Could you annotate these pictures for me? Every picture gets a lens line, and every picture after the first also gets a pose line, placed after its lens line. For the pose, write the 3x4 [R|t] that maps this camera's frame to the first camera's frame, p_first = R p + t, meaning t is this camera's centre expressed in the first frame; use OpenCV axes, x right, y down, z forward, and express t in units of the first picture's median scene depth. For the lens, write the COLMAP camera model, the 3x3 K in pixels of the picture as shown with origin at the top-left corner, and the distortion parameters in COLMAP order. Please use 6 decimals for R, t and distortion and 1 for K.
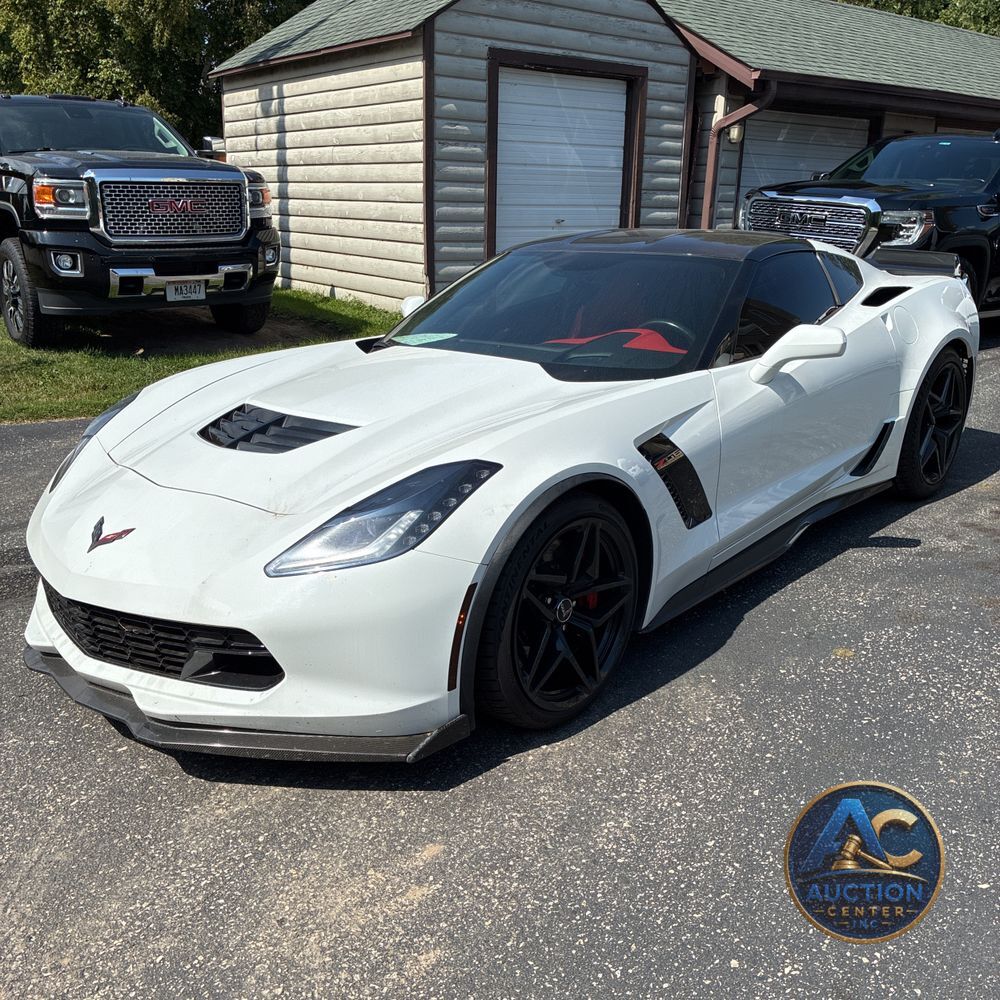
lens RADIAL K [[1008.5, 0, 499.8], [0, 1008.5, 495.7], [0, 0, 1]] dist [0.016210, 0.000000]
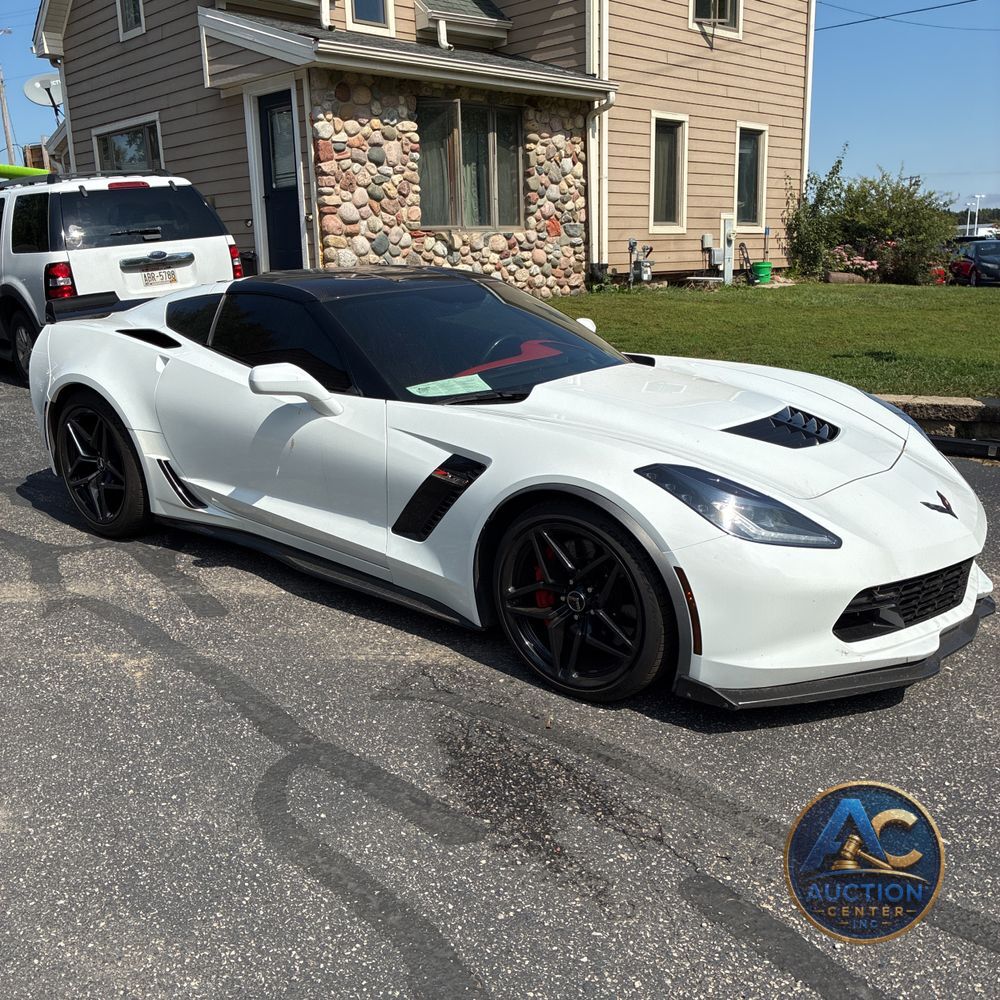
lens RADIAL K [[1008.5, 0, 500.9], [0, 1008.5, 494.5], [0, 0, 1]] dist [0.016210, 0.000000]
pose [[-0.050458, -0.254354, 0.965794, -0.515433], [0.295953, 0.919784, 0.257699, -0.149266], [-0.953869, 0.298833, 0.028866, 0.490095]]
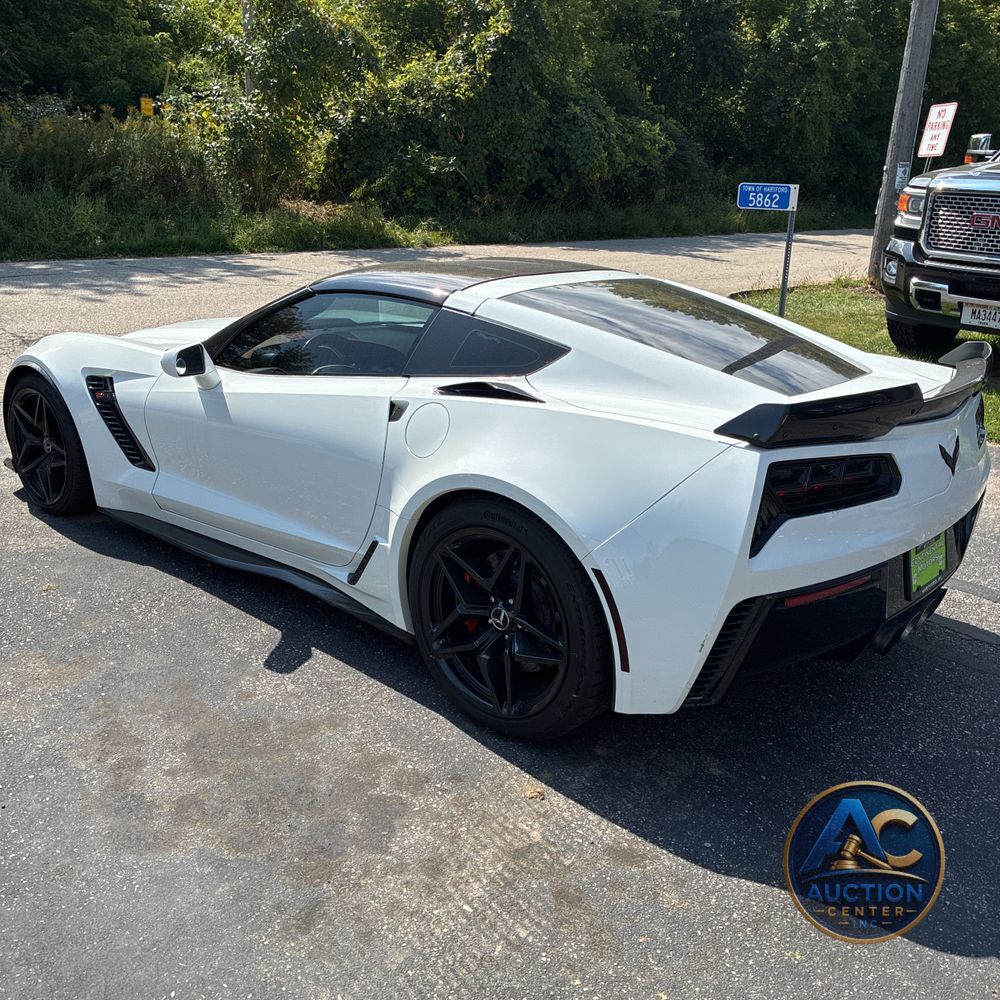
lens RADIAL K [[1008.5, 0, 501.3], [0, 1008.5, 495.1], [0, 0, 1]] dist [0.016210, 0.000000]
pose [[0.007671, 0.320282, -0.947291, 0.567408], [-0.318689, 0.898705, 0.301274, -0.187322], [0.947828, 0.299580, 0.108964, 0.524686]]
